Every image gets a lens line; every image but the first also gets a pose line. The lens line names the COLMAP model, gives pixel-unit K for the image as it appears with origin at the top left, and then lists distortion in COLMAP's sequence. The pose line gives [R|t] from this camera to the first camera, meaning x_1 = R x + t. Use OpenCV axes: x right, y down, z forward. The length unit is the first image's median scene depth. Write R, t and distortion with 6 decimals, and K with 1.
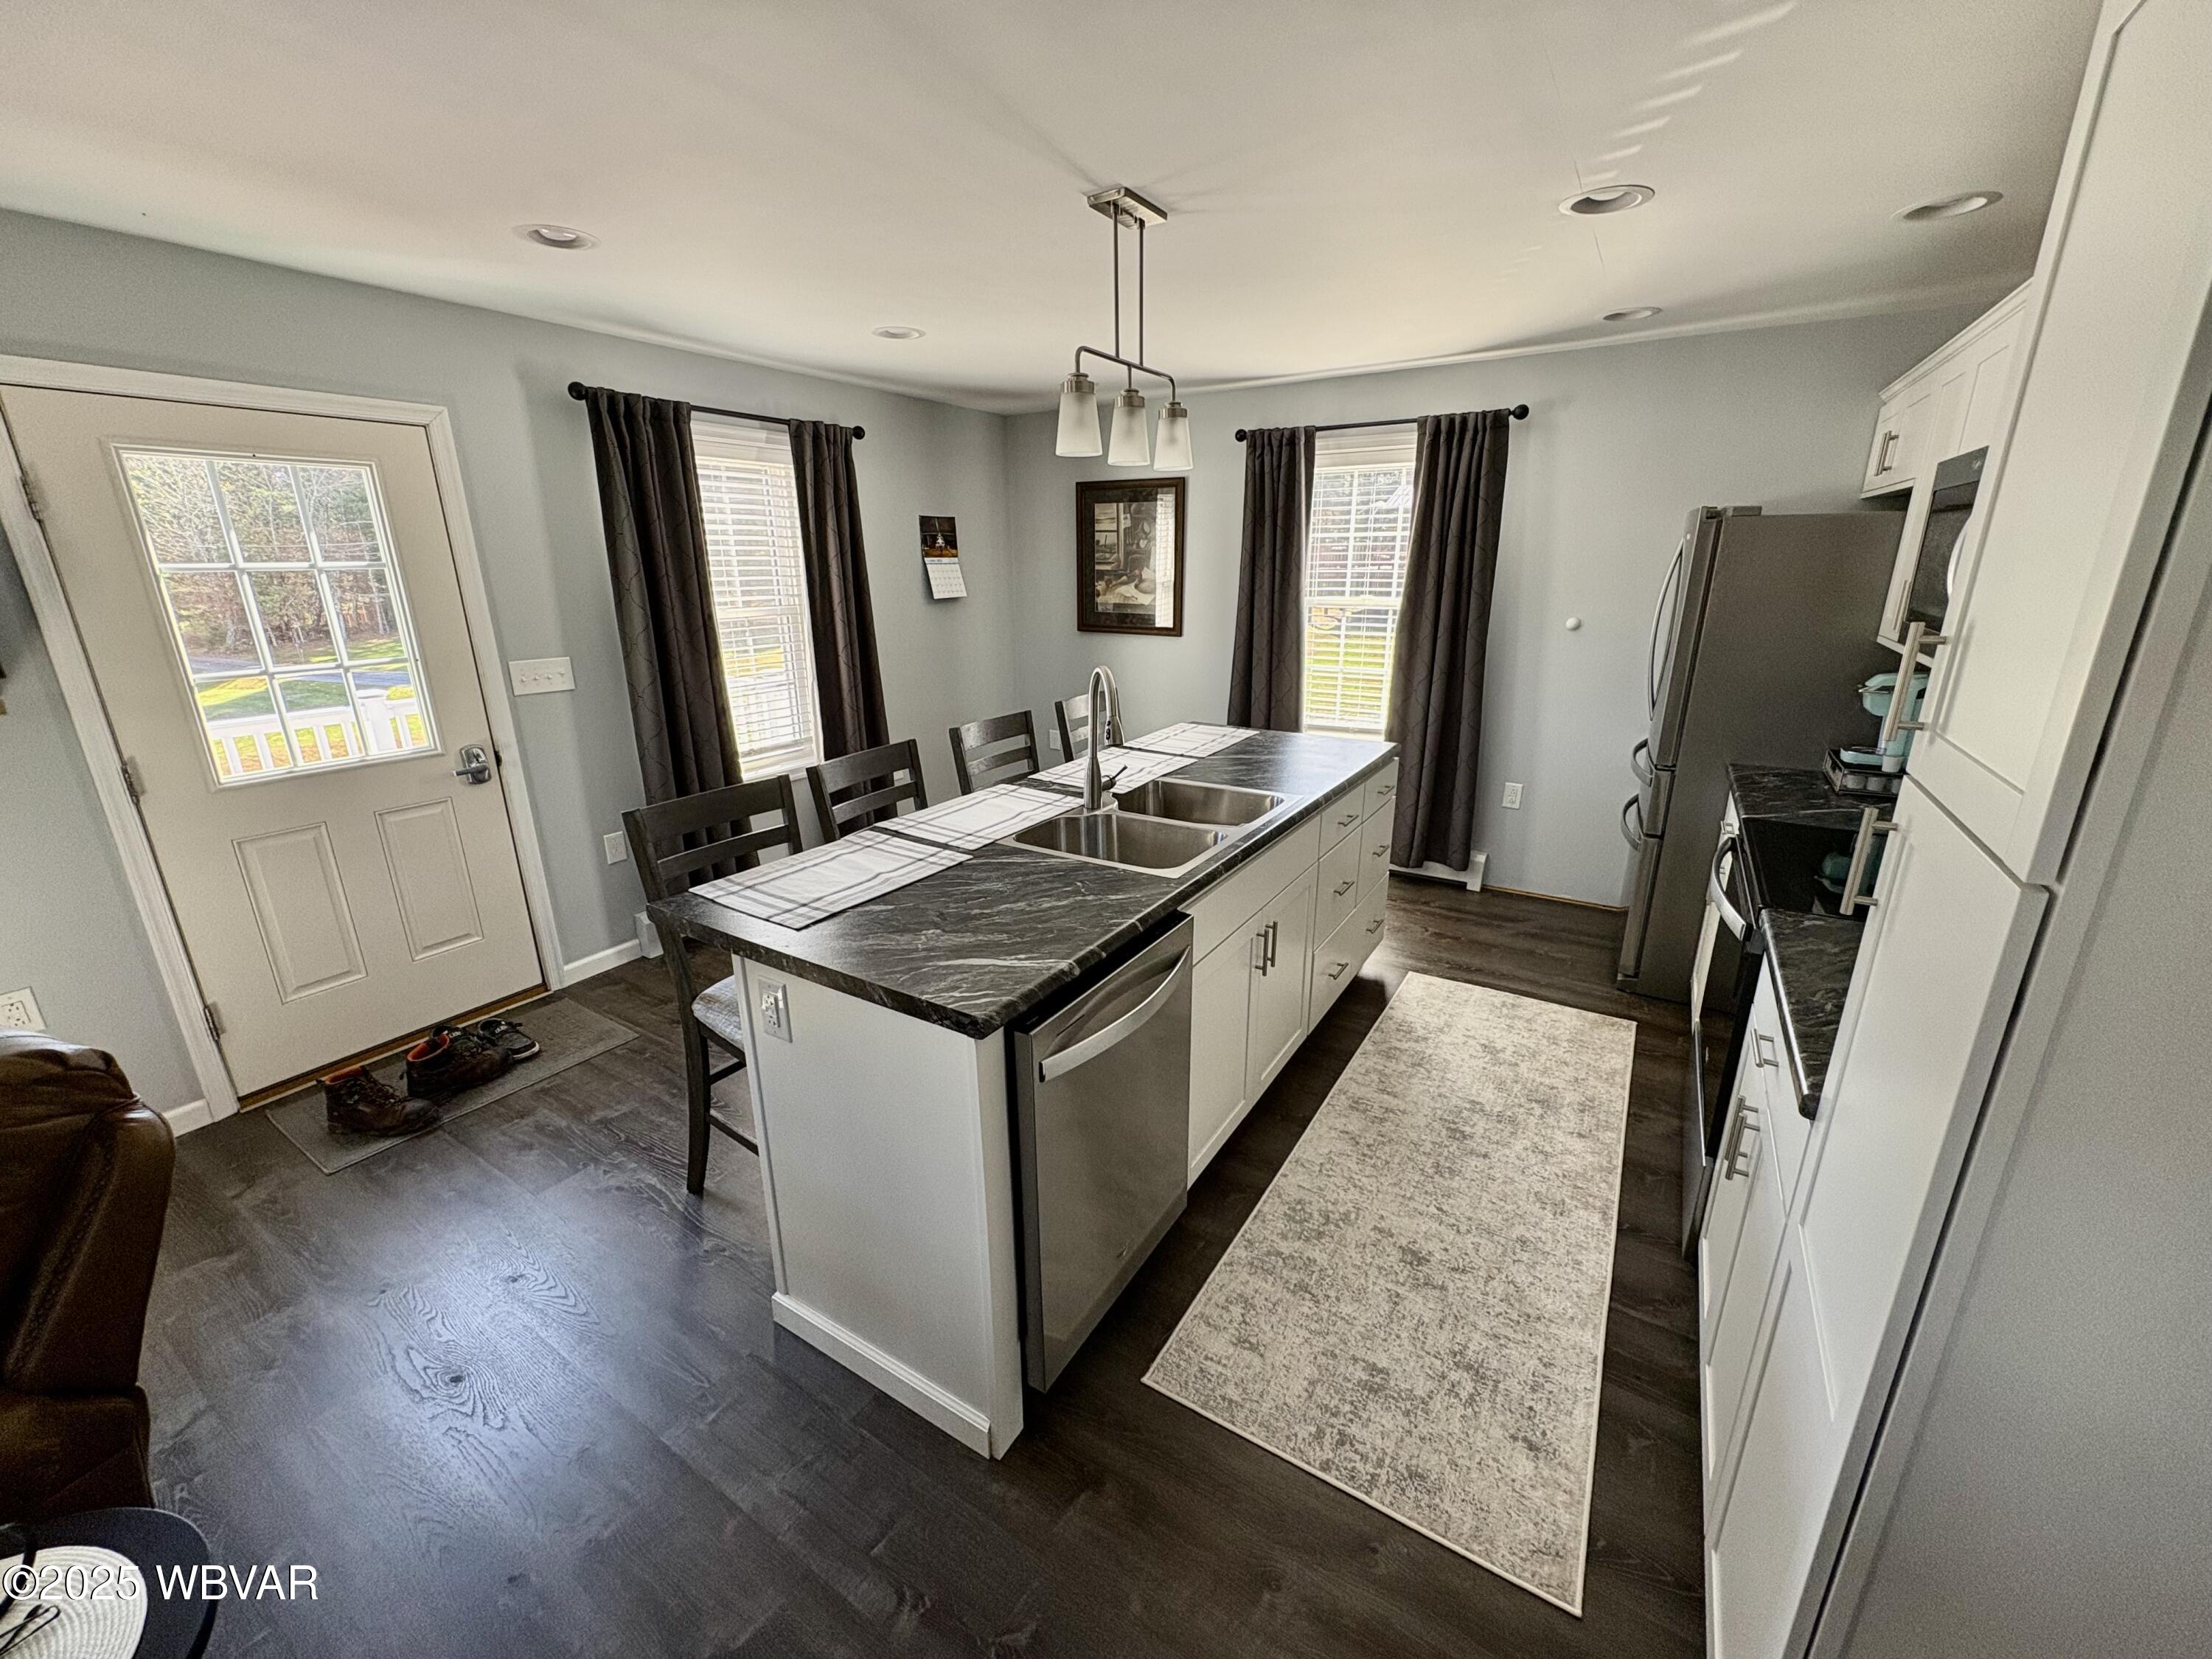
lens RADIAL K [[882.5, 0, 1105.7], [0, 882.5, 824.2], [0, 0, 1]] dist [-0.000140, 0.000087]
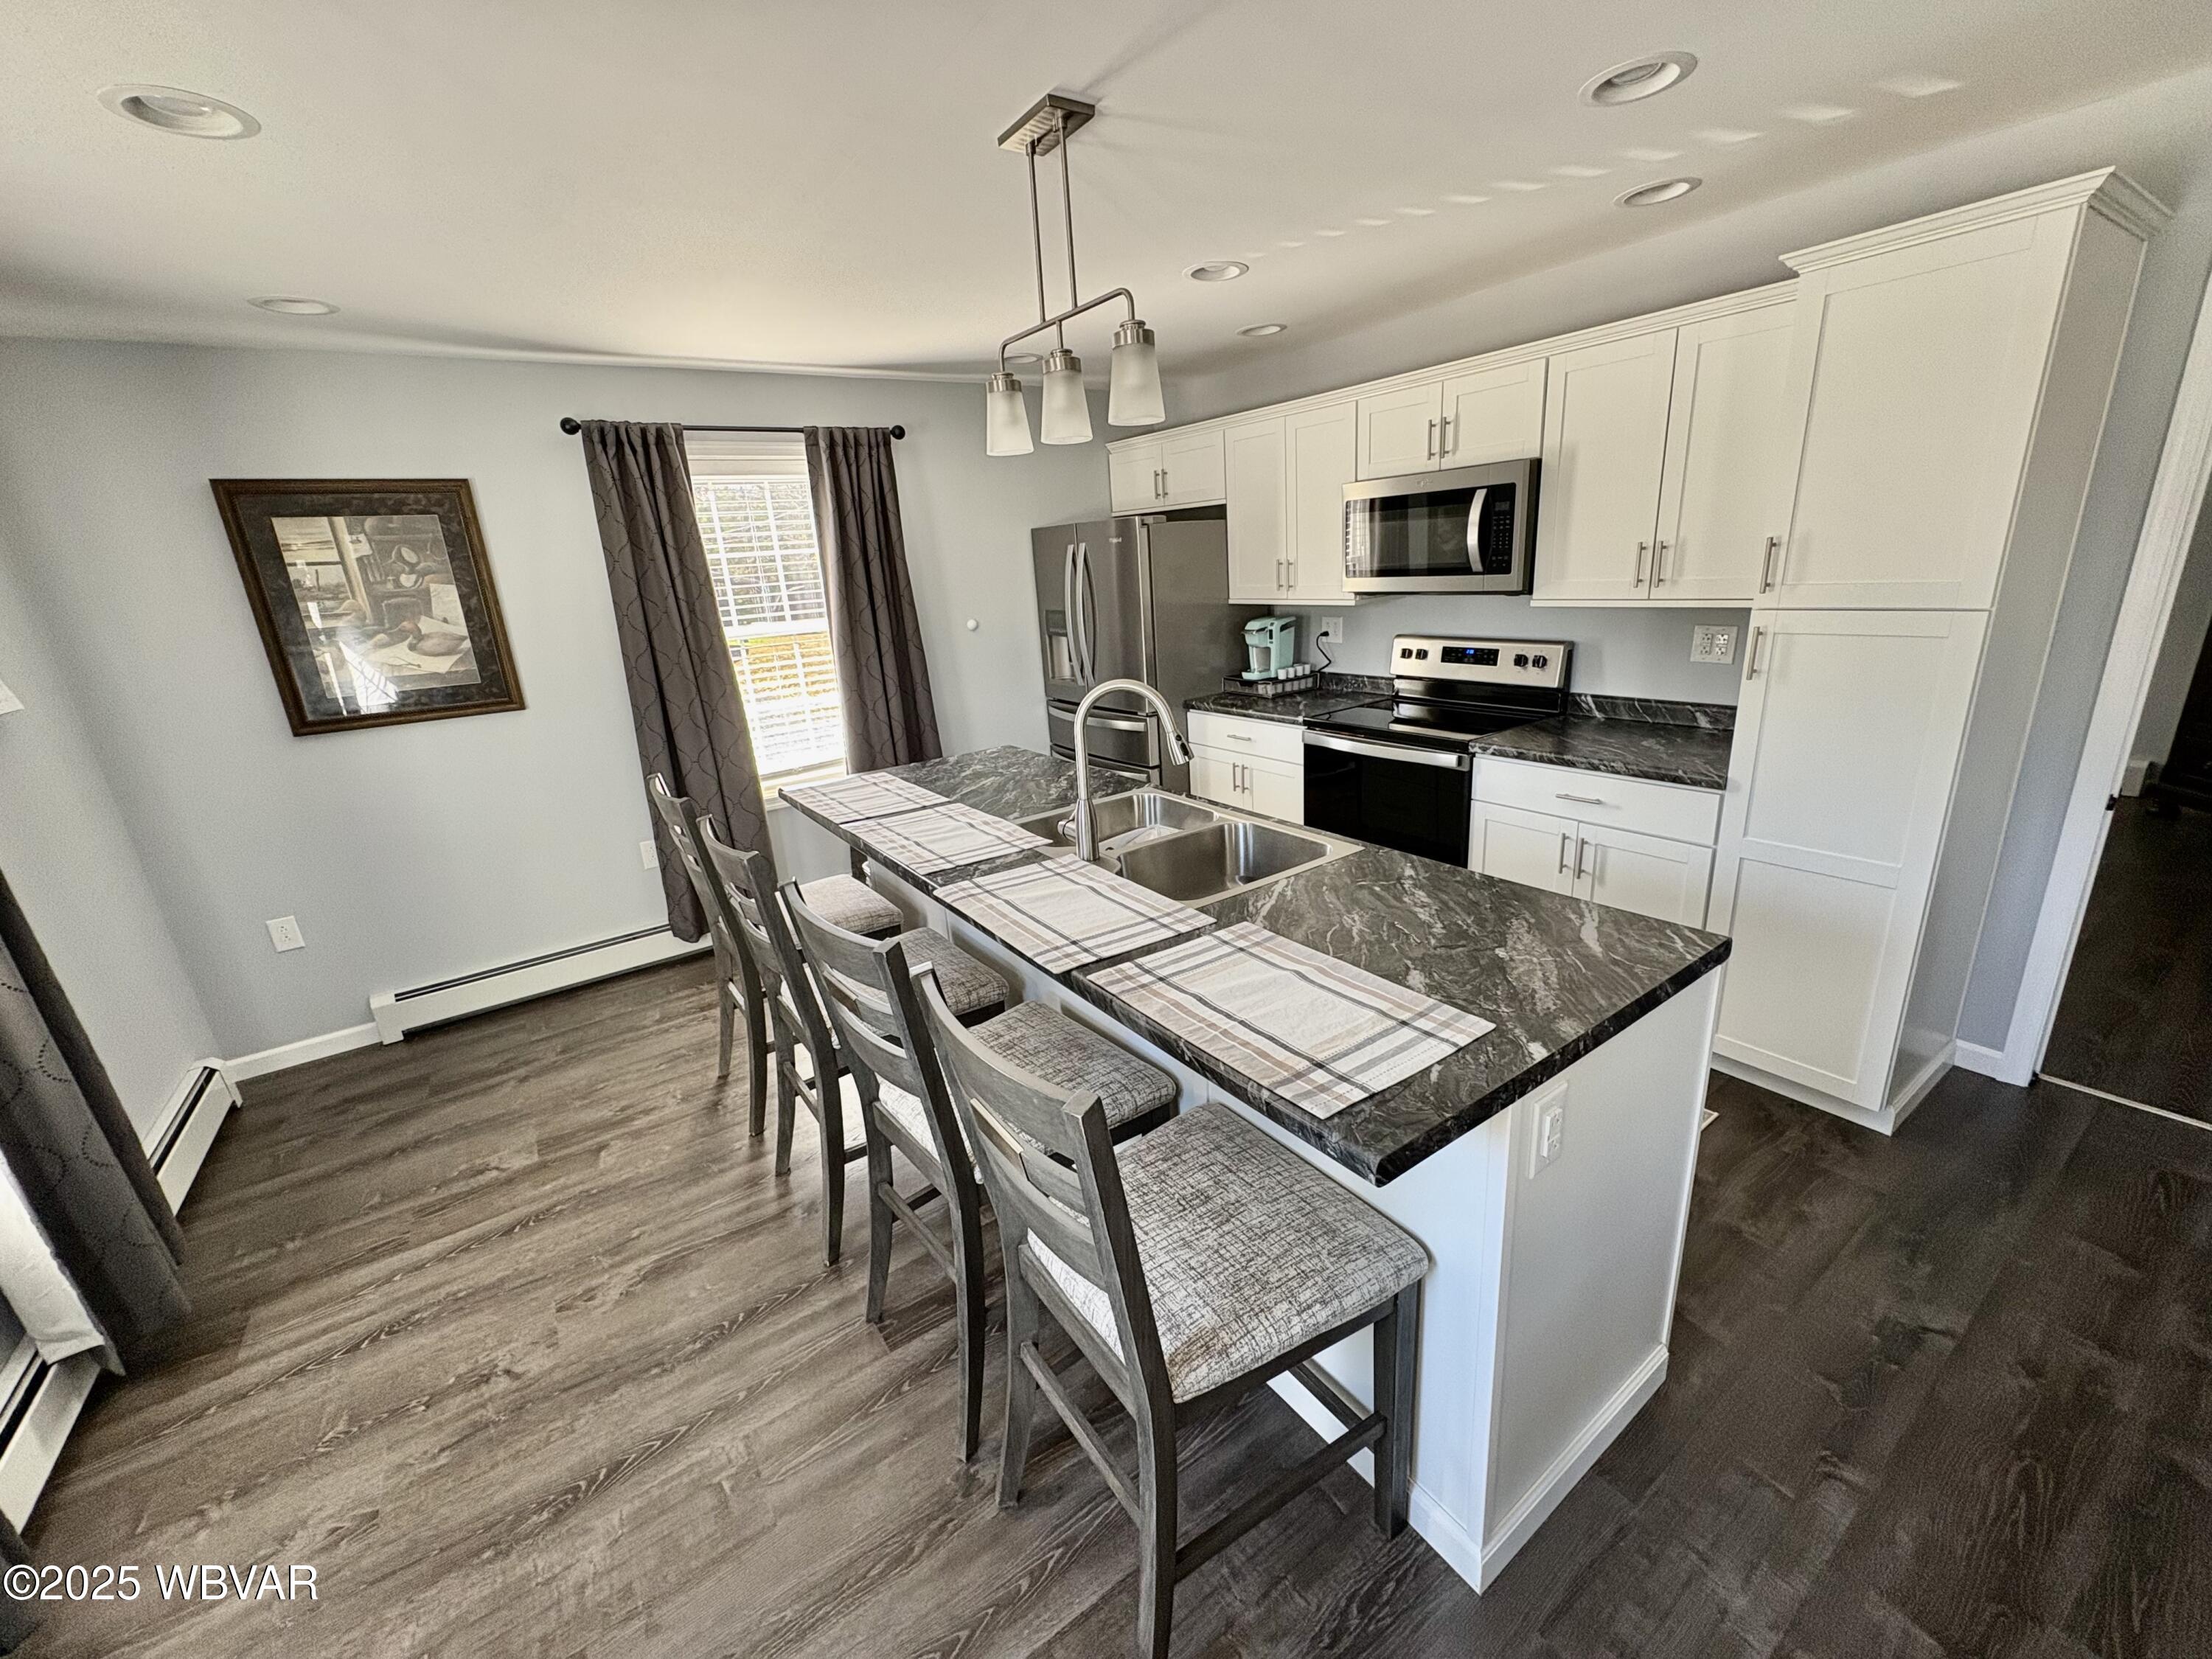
lens RADIAL K [[882.5, 0, 1105.7], [0, 882.5, 824.2], [0, 0, 1]] dist [-0.000140, 0.000087]
pose [[0.392946, -0.285099, 0.874249, -0.661833], [0.326242, 0.932101, 0.157330, -0.159972], [-0.859744, 0.223395, 0.459277, 0.560414]]
